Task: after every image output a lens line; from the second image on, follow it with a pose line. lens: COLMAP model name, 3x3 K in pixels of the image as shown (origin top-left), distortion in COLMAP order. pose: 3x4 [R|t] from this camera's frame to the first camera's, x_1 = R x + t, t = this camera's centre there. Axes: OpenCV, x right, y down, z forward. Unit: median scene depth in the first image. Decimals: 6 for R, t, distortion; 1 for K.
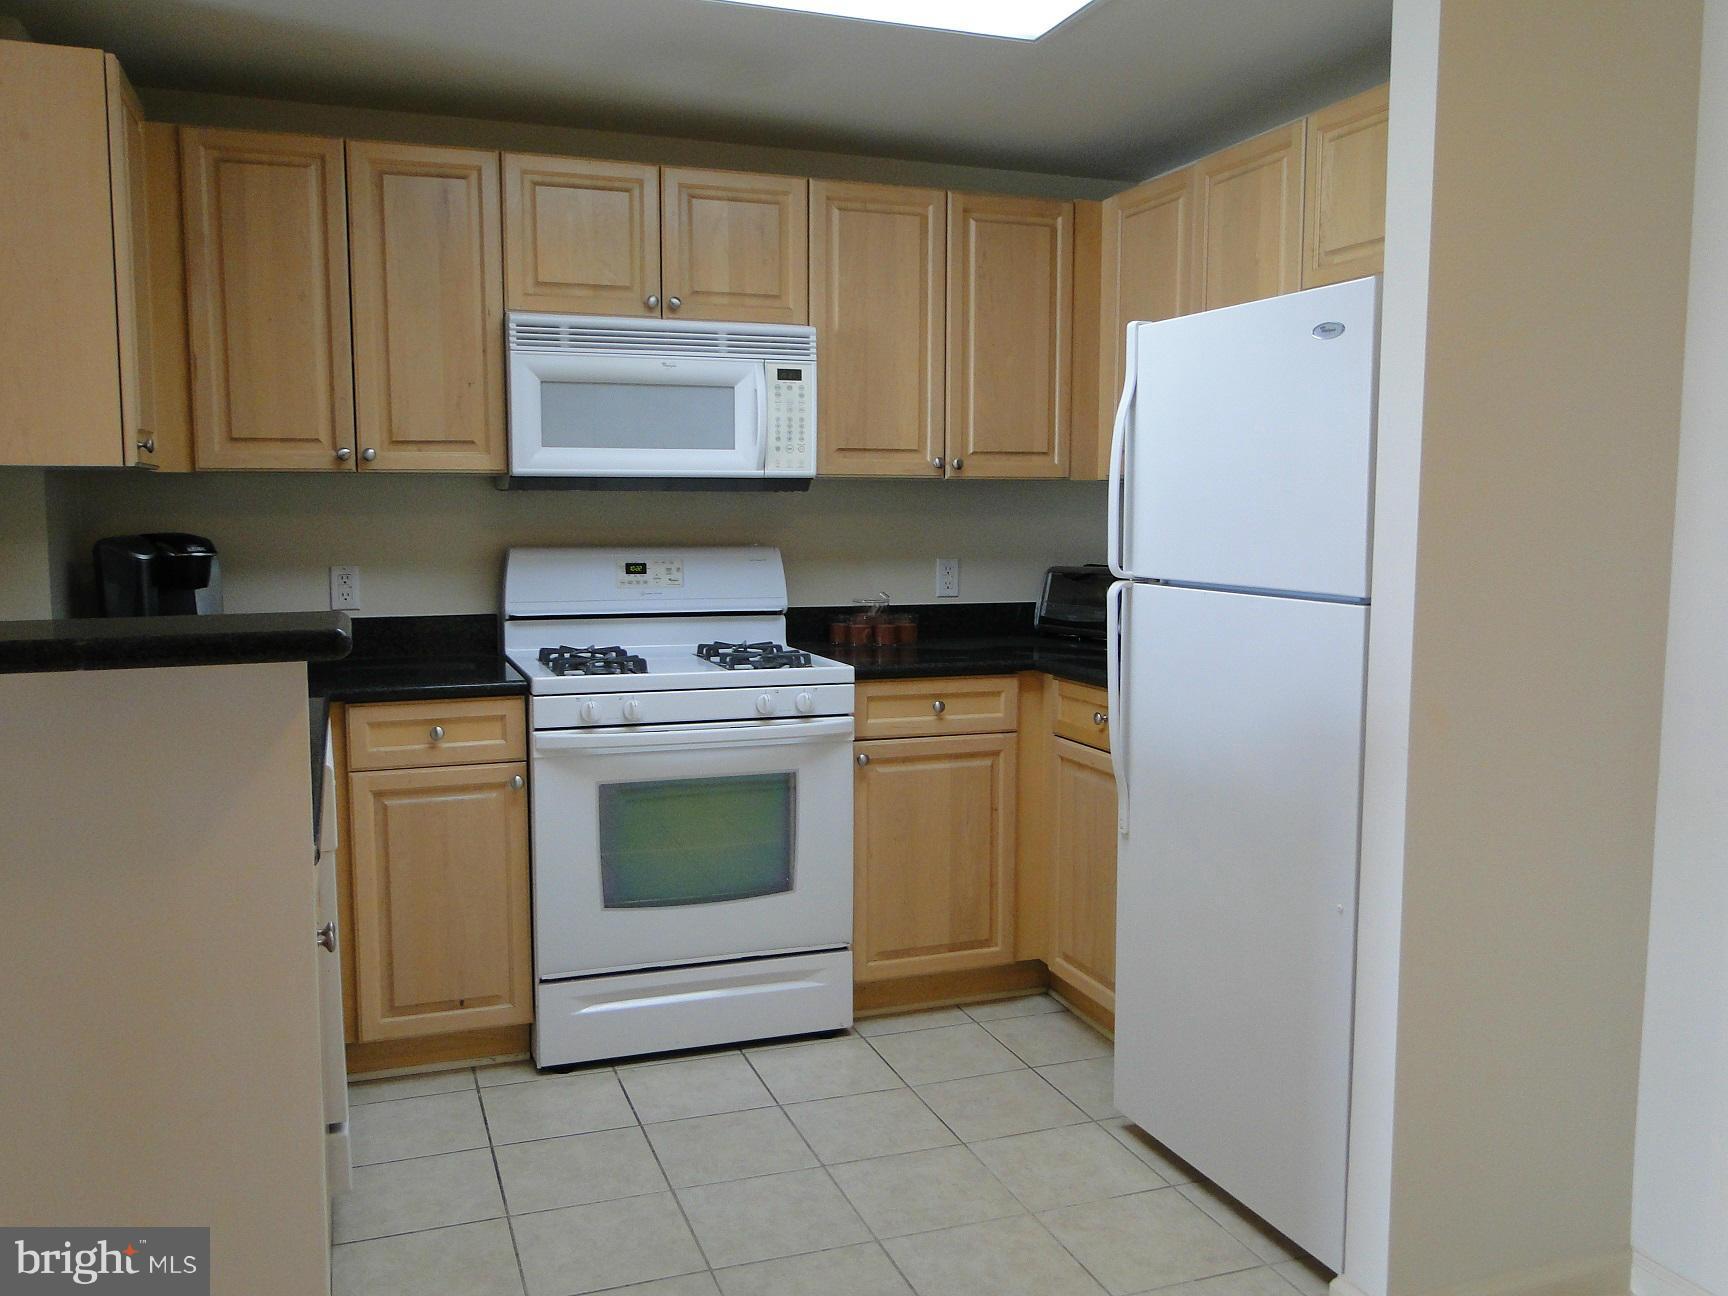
lens RADIAL K [[1423.1, 0, 873.4], [0, 1423.1, 639.5], [0, 0, 1]] dist [-0.002177, -0.002337]
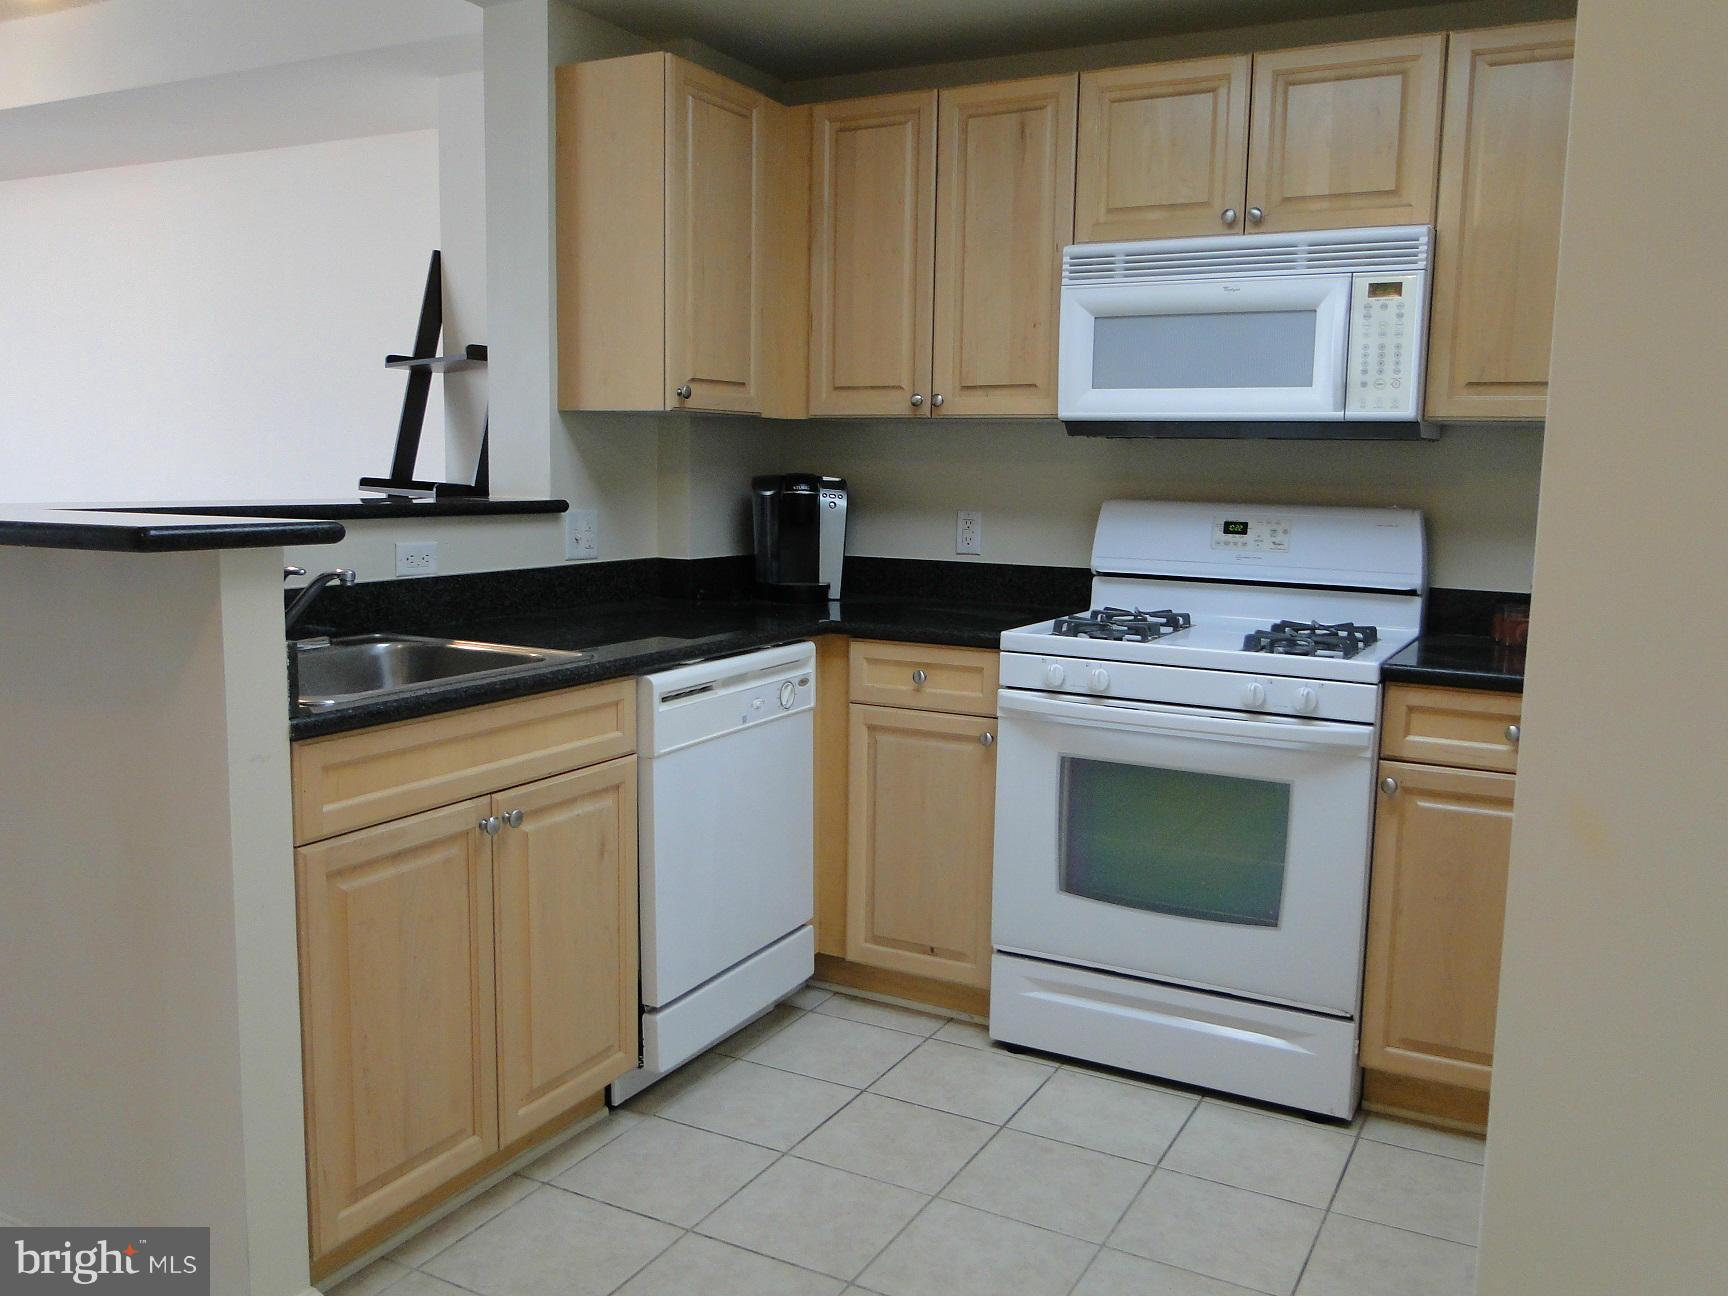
lens RADIAL K [[1423.1, 0, 873.4], [0, 1423.1, 639.5], [0, 0, 1]] dist [-0.002177, -0.002337]
pose [[0.666704, 0.102902, -0.738185, 0.361964], [-0.088906, 0.994332, 0.058310, -0.013904], [0.740001, 0.026754, 0.672074, 0.268812]]
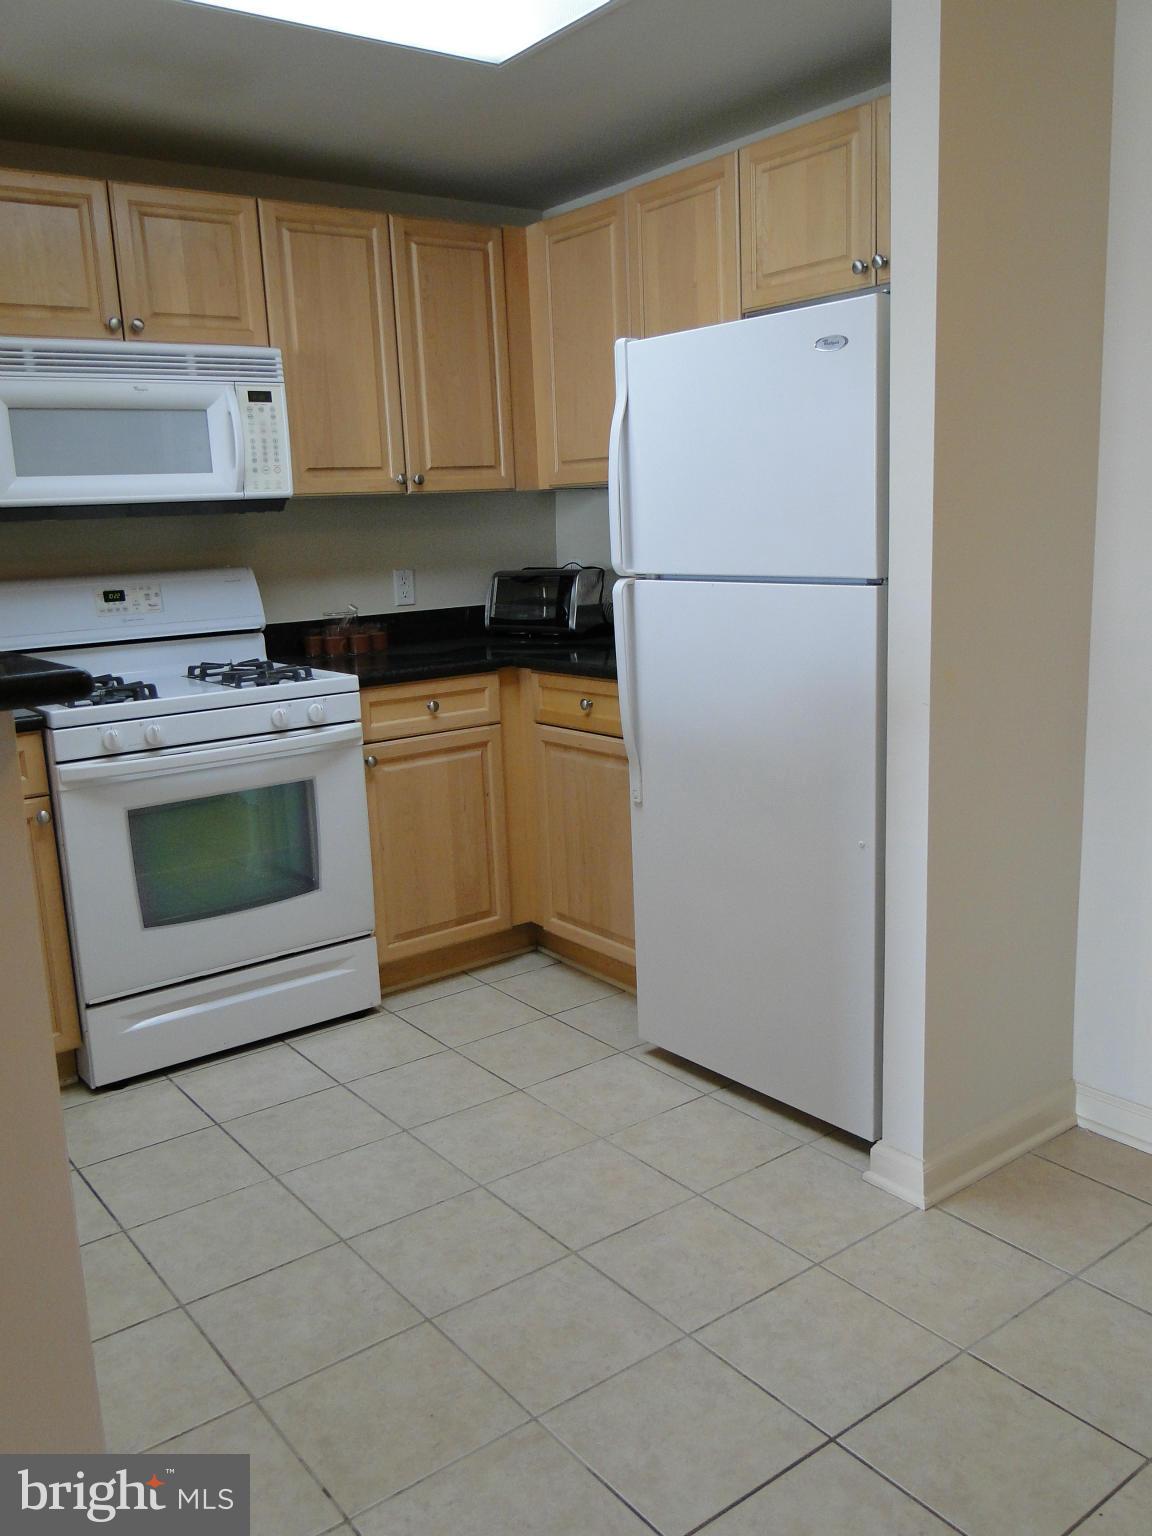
lens RADIAL K [[1265.0, 0, 576.0], [0, 1265.0, 768.0], [0, 0, 1]] dist [-0.002177, -0.002337]
pose [[0.956973, -0.099087, 0.272737, -0.118391], [0.071446, 0.991416, 0.109497, -0.004123], [-0.281245, -0.085300, 0.955837, 0.042189]]
